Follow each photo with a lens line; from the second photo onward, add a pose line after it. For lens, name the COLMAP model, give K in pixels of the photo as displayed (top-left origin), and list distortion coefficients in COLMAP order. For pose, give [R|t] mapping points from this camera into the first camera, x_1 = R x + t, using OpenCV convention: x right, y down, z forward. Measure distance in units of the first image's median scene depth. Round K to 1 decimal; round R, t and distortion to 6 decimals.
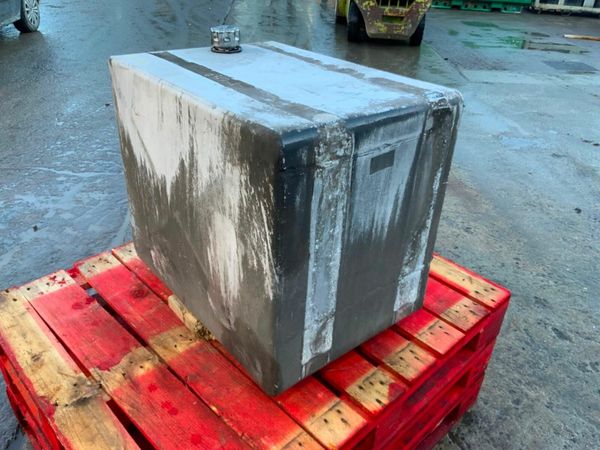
lens RADIAL K [[495.6, 0, 300.0], [0, 495.6, 225.0], [0, 0, 1]] dist [0.109666, -0.213518]
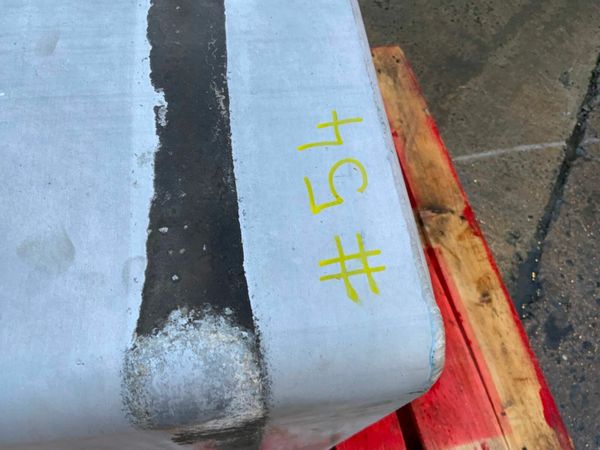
lens RADIAL K [[503.1, 0, 300.0], [0, 503.1, 225.0], [0, 0, 1]] dist [0.108680, -0.242124]
pose [[-0.843628, -0.515244, 0.151047, -0.408205], [0.162280, 0.023481, 0.986465, -0.653130], [-0.511817, 0.856722, 0.063804, 1.181697]]
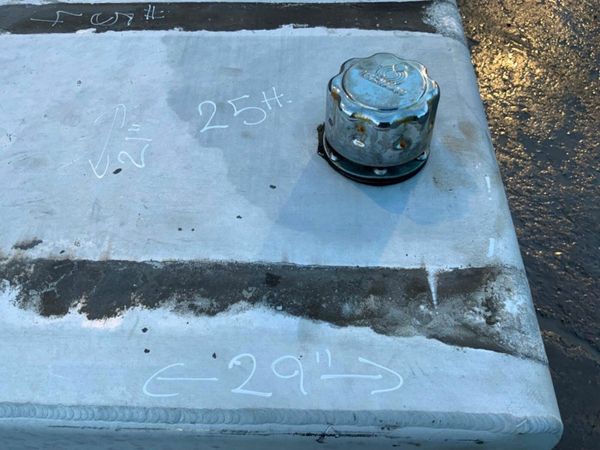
lens RADIAL K [[495.6, 0, 300.0], [0, 495.6, 225.0], [0, 0, 1]] dist [0.109666, -0.213518]
pose [[-0.654142, 0.611131, -0.445664, 0.052110], [-0.372070, 0.253003, 0.893059, -0.757298], [0.658530, 0.750006, 0.061884, 1.296495]]
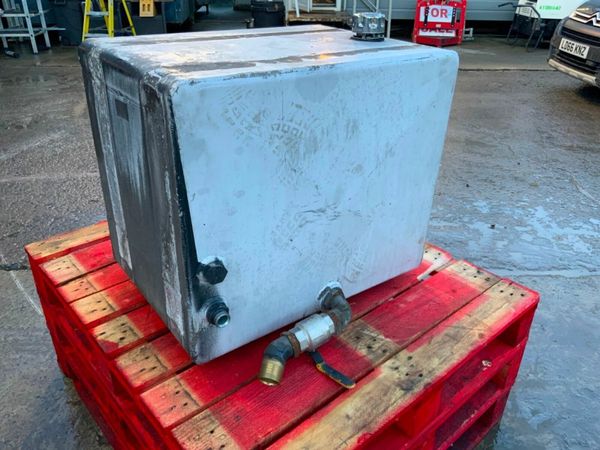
lens RADIAL K [[495.6, 0, 300.0], [0, 495.6, 225.0], [0, 0, 1]] dist [0.109666, -0.213518]
pose [[-0.045209, 0.438192, -0.897744, 1.102262], [-0.521297, 0.756255, 0.395382, -0.511779], [0.852177, 0.485866, 0.194239, 1.154841]]
